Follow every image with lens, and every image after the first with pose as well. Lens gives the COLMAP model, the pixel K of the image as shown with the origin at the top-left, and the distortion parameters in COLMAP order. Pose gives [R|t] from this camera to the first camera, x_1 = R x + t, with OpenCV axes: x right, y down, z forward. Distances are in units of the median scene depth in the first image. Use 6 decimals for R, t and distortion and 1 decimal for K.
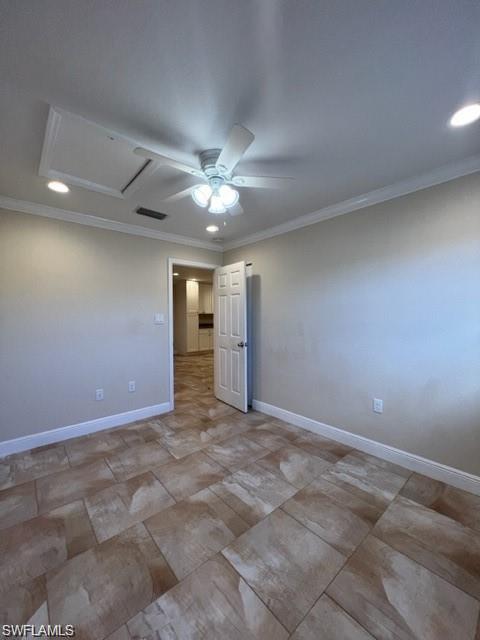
lens RADIAL K [[256.4, 0, 240.2], [0, 256.4, 321.7], [0, 0, 1]] dist [-0.000476, -0.000005]
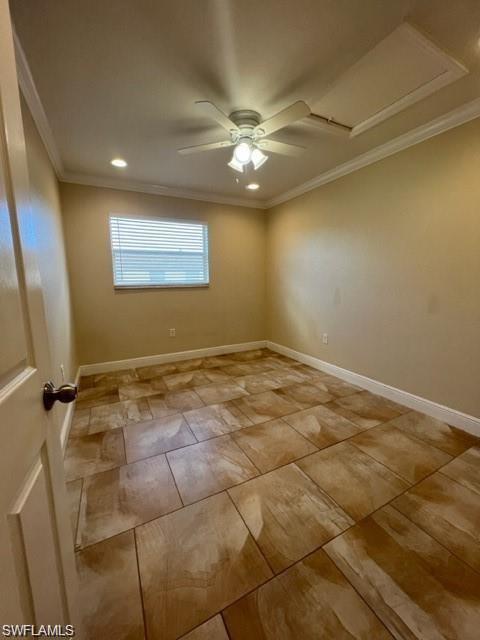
lens RADIAL K [[256.4, 0, 240.2], [0, 256.4, 321.7], [0, 0, 1]] dist [-0.000476, -0.000005]
pose [[-0.973120, -0.024520, 0.228990, -0.322580], [0.019198, 0.982218, 0.186758, 0.004812], [-0.229497, 0.186134, -0.955346, 2.098126]]
